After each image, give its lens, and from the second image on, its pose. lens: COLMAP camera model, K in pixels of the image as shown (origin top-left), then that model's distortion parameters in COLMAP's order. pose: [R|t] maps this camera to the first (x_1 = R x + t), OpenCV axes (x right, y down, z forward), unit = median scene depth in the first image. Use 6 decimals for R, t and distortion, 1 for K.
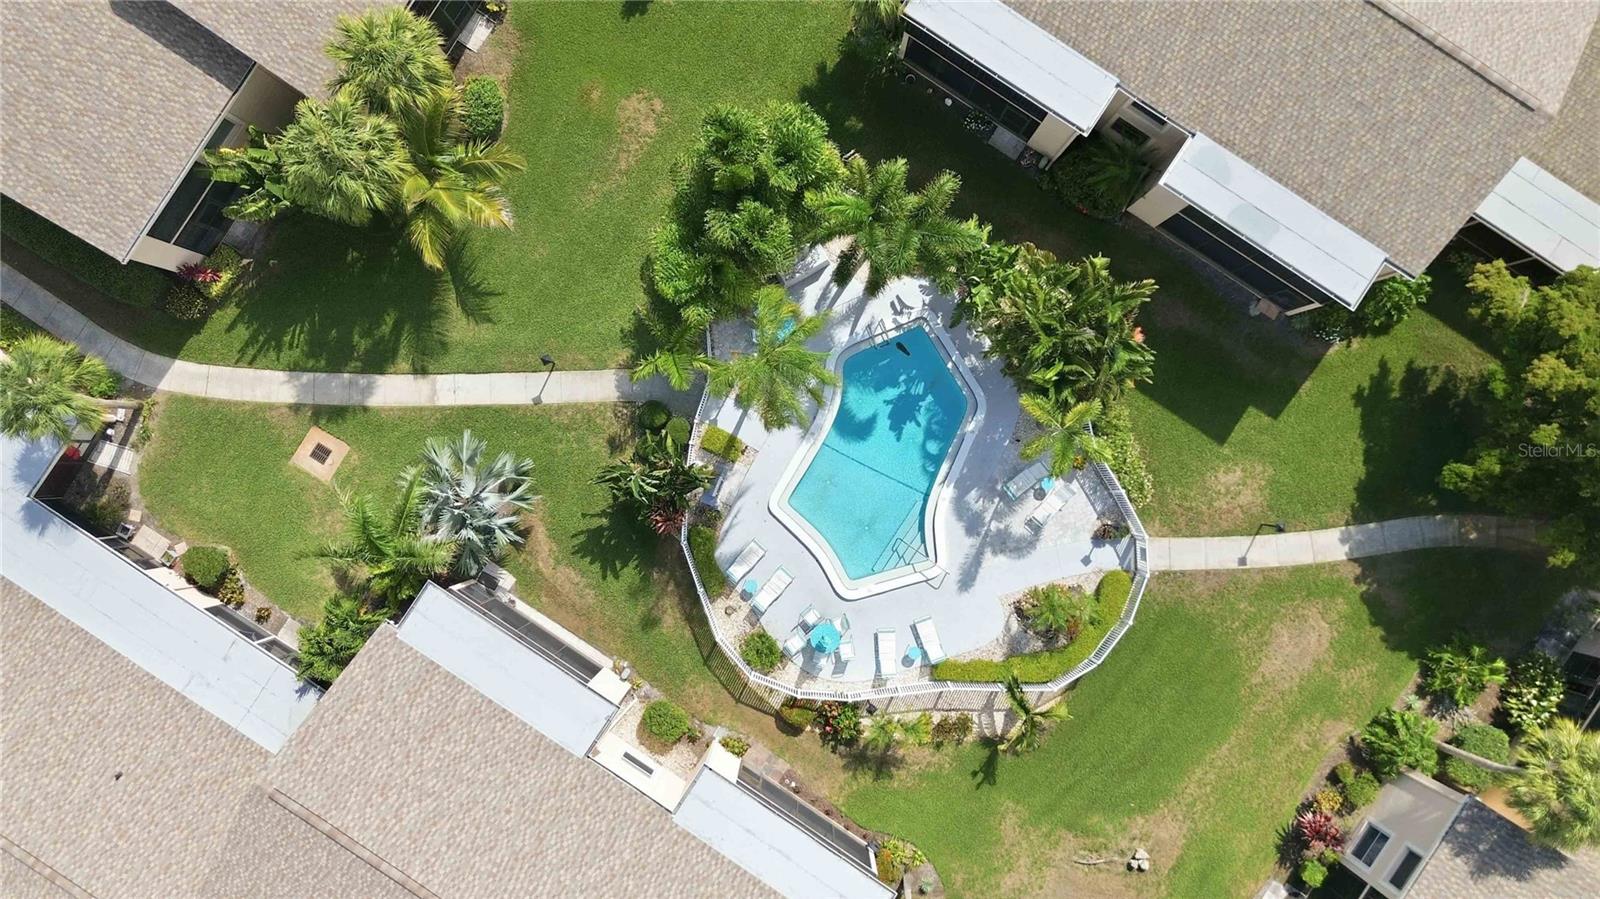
lens RADIAL K [[1122.5, 0, 799.0], [0, 1122.5, 469.1], [0, 0, 1]] dist [0.054897, -0.054292]
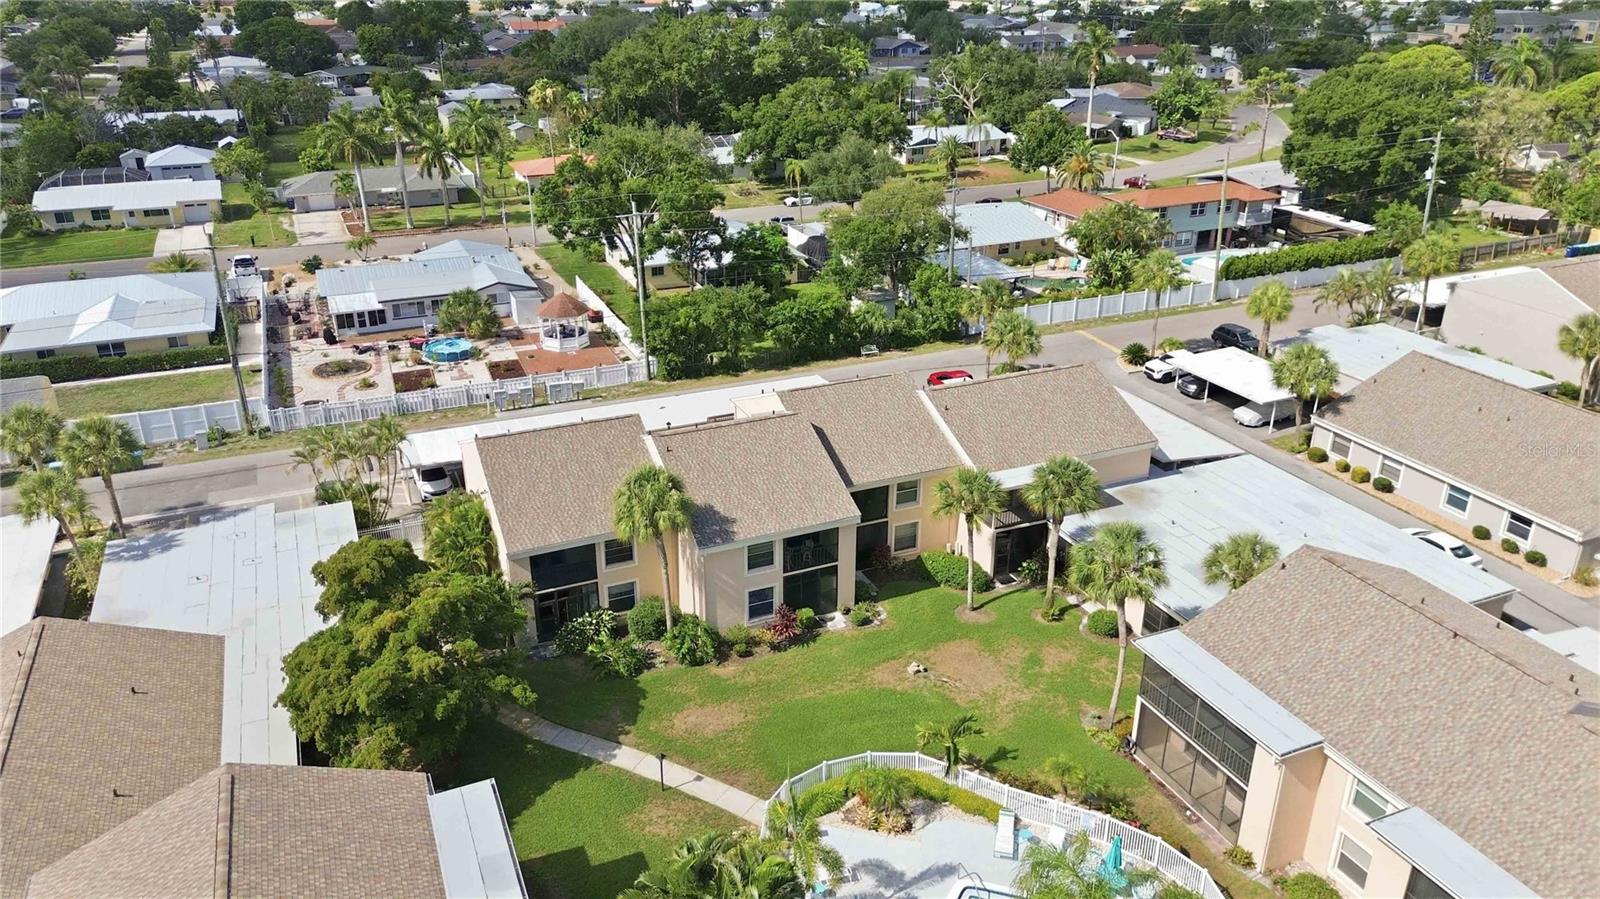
lens RADIAL K [[1122.5, 0, 799.0], [0, 1122.5, 469.1], [0, 0, 1]] dist [0.054897, -0.054292]
pose [[-0.841598, -0.222464, 0.492162, -0.162830], [0.540104, -0.344850, 0.767702, -0.663047], [-0.001064, 0.911915, 0.410379, 0.347448]]
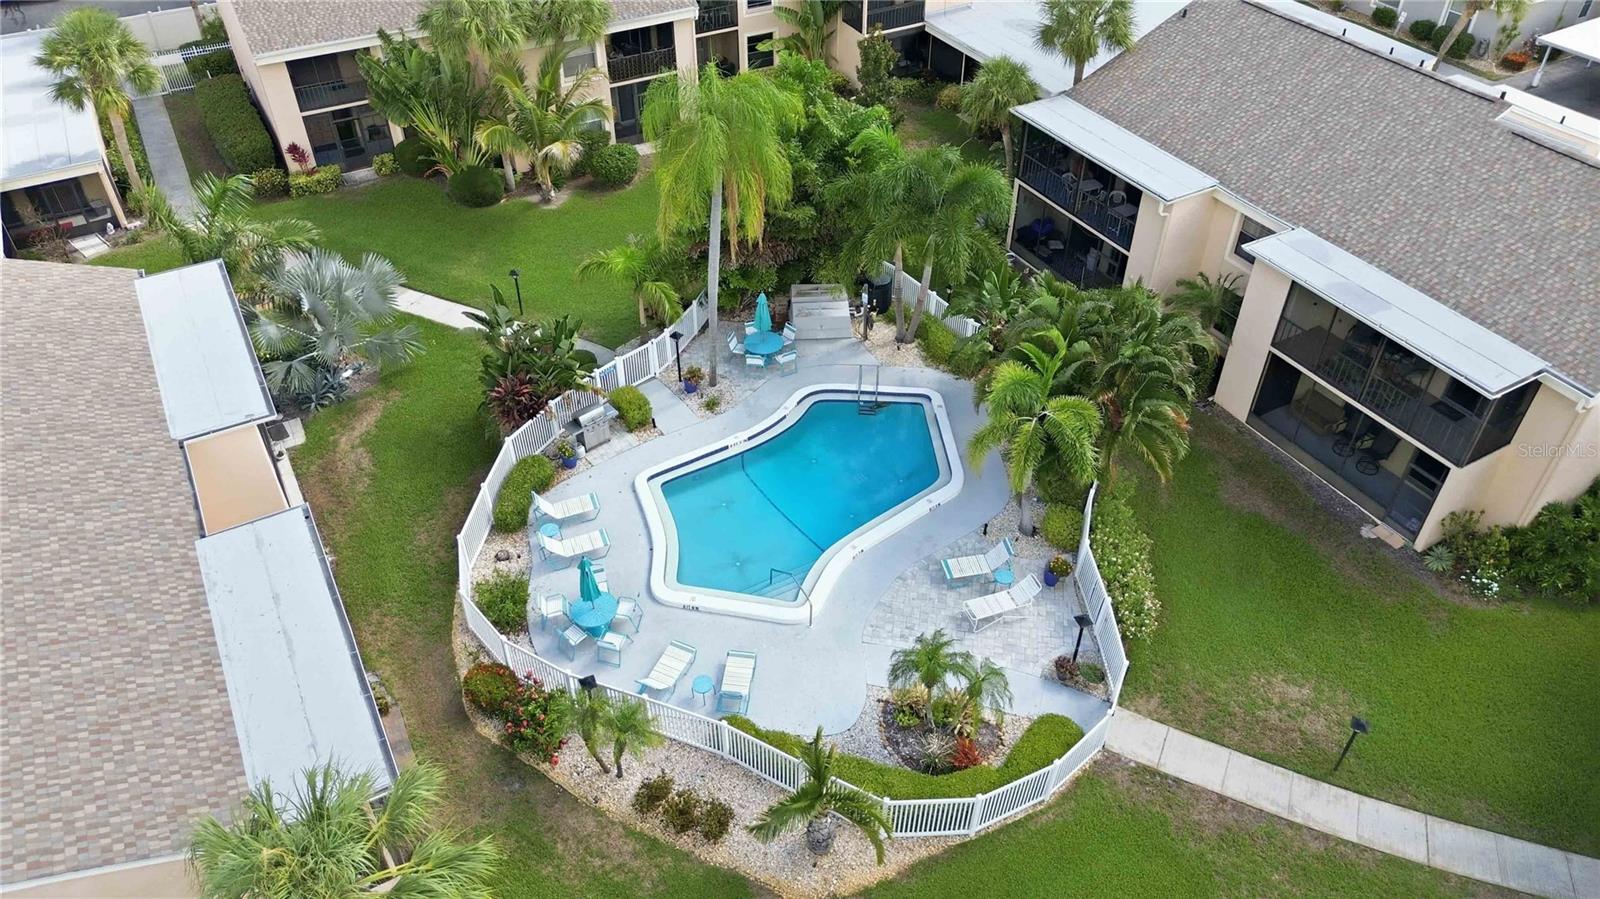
lens RADIAL K [[1124.9, 0, 797.5], [0, 1124.9, 484.3], [0, 0, 1]] dist [0.060431, -0.073996]
pose [[0.888428, 0.307309, -0.340964, 0.366421], [-0.459016, 0.594261, -0.660423, 0.542383], [-0.000332, 0.743246, 0.669018, 0.579288]]
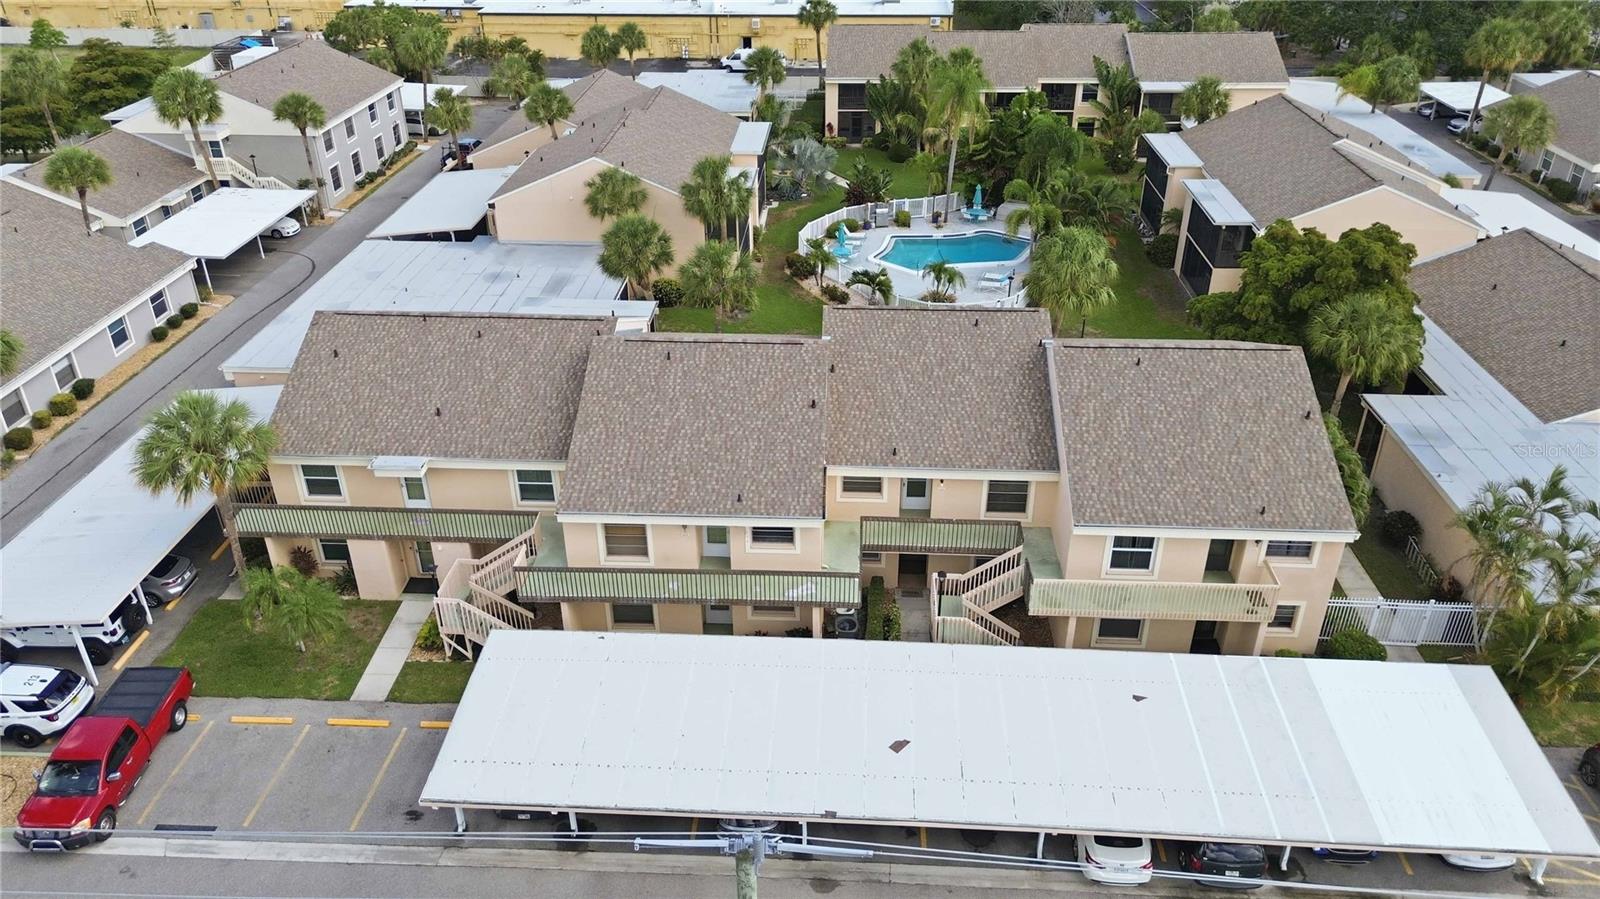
lens RADIAL K [[1122.5, 0, 799.0], [0, 1122.5, 469.1], [0, 0, 1]] dist [0.054897, -0.054292]
pose [[0.510870, 0.441465, -0.737645, 1.510578], [-0.859646, 0.266994, -0.435573, 1.129649], [0.004656, 0.856635, 0.515903, 0.481070]]
